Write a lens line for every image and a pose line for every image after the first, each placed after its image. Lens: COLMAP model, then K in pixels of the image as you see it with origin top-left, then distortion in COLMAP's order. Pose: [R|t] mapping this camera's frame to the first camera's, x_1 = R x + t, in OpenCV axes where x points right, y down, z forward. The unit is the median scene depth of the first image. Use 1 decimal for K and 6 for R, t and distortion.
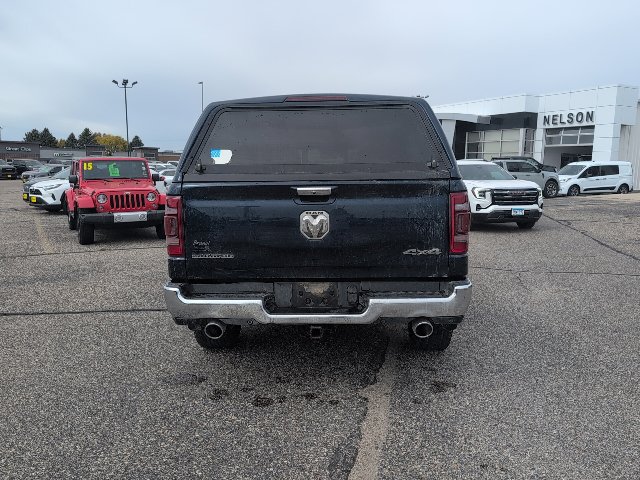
lens RADIAL K [[554.7, 0, 320.0], [0, 554.7, 240.0], [0, 0, 1]] dist [0.020529, 0.002493]
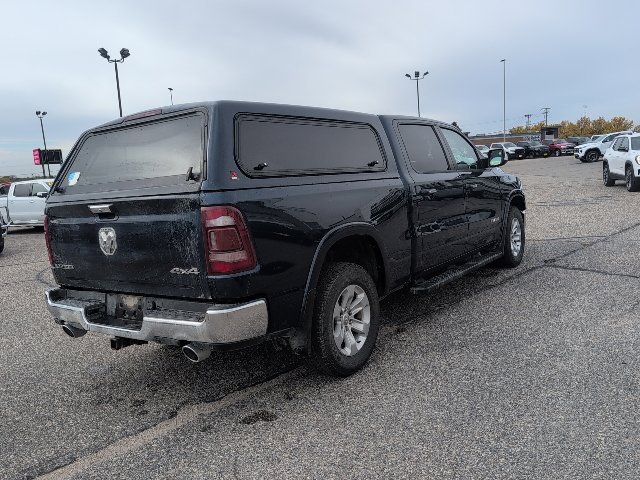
lens RADIAL K [[554.7, 0, 320.0], [0, 554.7, 240.0], [0, 0, 1]] dist [0.020529, 0.002493]
pose [[0.821583, 0.011450, -0.569974, 0.902813], [0.005997, 0.999569, 0.028724, -0.056075], [0.570058, -0.027017, 0.821160, 0.364983]]
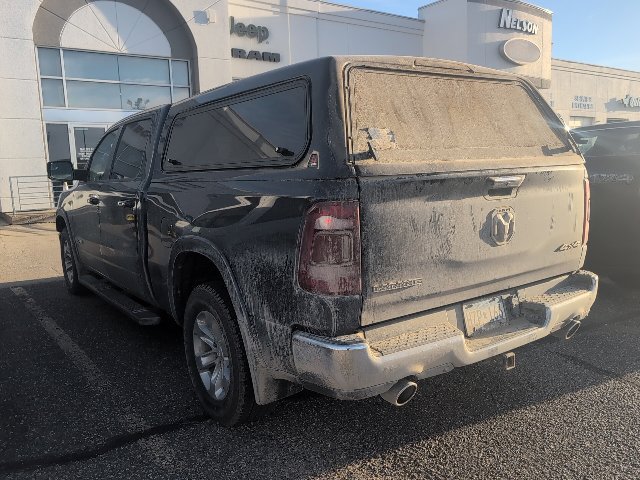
lens RADIAL K [[554.7, 0, 320.0], [0, 554.7, 240.0], [0, 0, 1]] dist [0.020529, 0.002493]
pose [[0.789337, -0.103168, 0.605230, -0.679219], [0.098717, 0.994281, 0.040739, -0.063401], [-0.605972, 0.027590, 0.795007, 0.527865]]
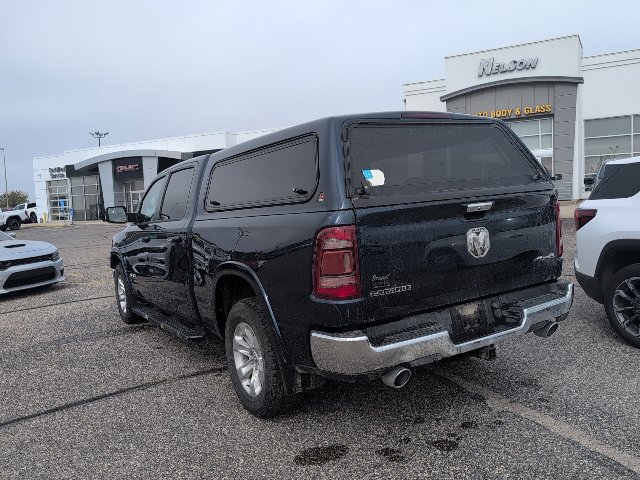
lens RADIAL K [[559.8, 0, 320.0], [0, 559.8, 240.0], [0, 0, 1]] dist [0.003526, -0.002300]
pose [[0.825448, -0.097142, 0.556056, -0.768271], [0.135504, 0.990377, -0.028134, -0.040726], [-0.547972, 0.098571, 0.830668, 0.338005]]
